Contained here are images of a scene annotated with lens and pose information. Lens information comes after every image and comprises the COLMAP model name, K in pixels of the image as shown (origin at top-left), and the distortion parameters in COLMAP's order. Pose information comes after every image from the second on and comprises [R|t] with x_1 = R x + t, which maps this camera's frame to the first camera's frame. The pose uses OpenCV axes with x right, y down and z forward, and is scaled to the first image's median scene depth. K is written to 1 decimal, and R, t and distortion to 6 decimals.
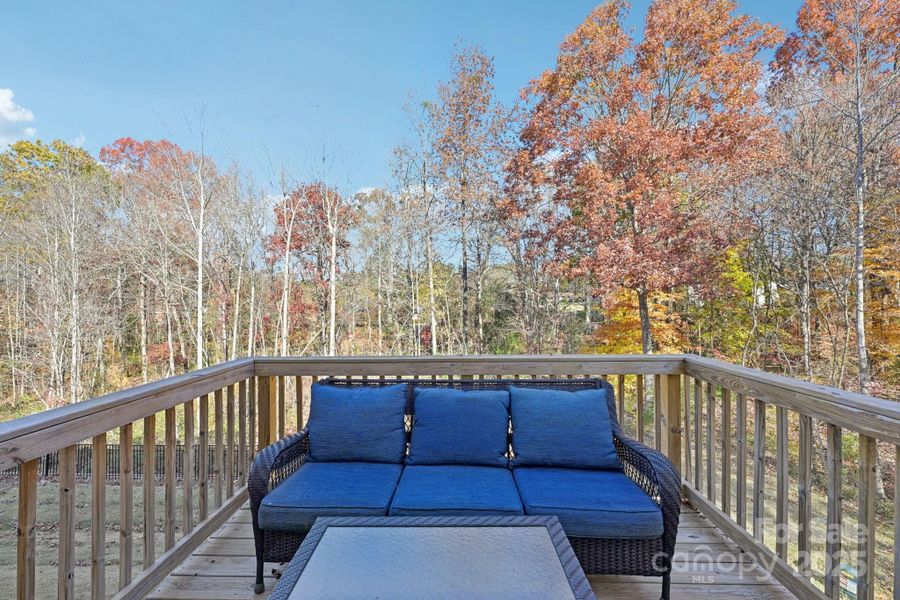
lens RADIAL K [[356.8, 0, 450.0], [0, 356.8, 300.0], [0, 0, 1]] dist [0.000578, 0.000023]
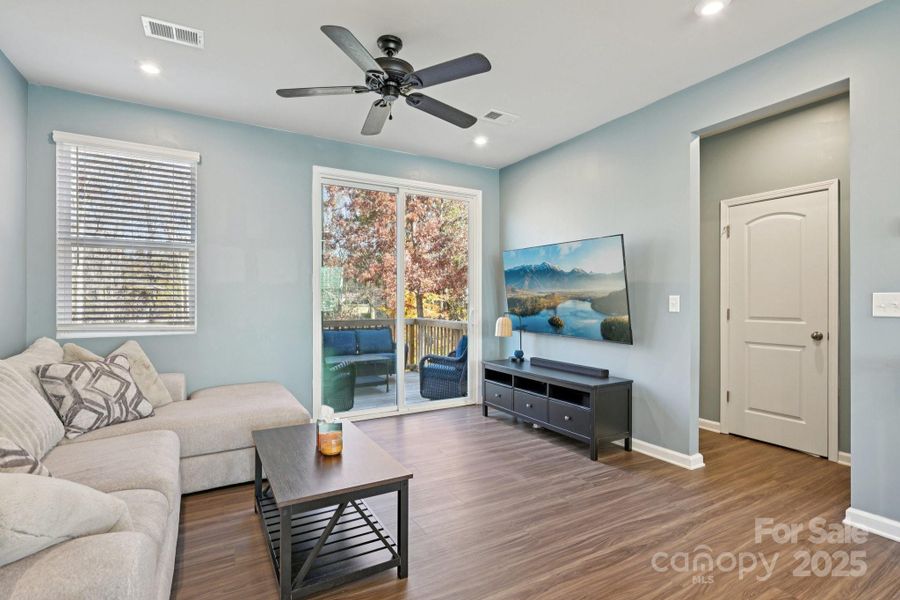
lens RADIAL K [[436.3, 0, 447.2], [0, 436.3, 299.8], [0, 0, 1]] dist [0.000751, -0.000006]
pose [[0.858180, 0.005715, 0.513318, -0.173663], [-0.002899, 0.999976, -0.006286, 0.008352], [-0.513341, 0.003906, 0.858176, -0.405866]]
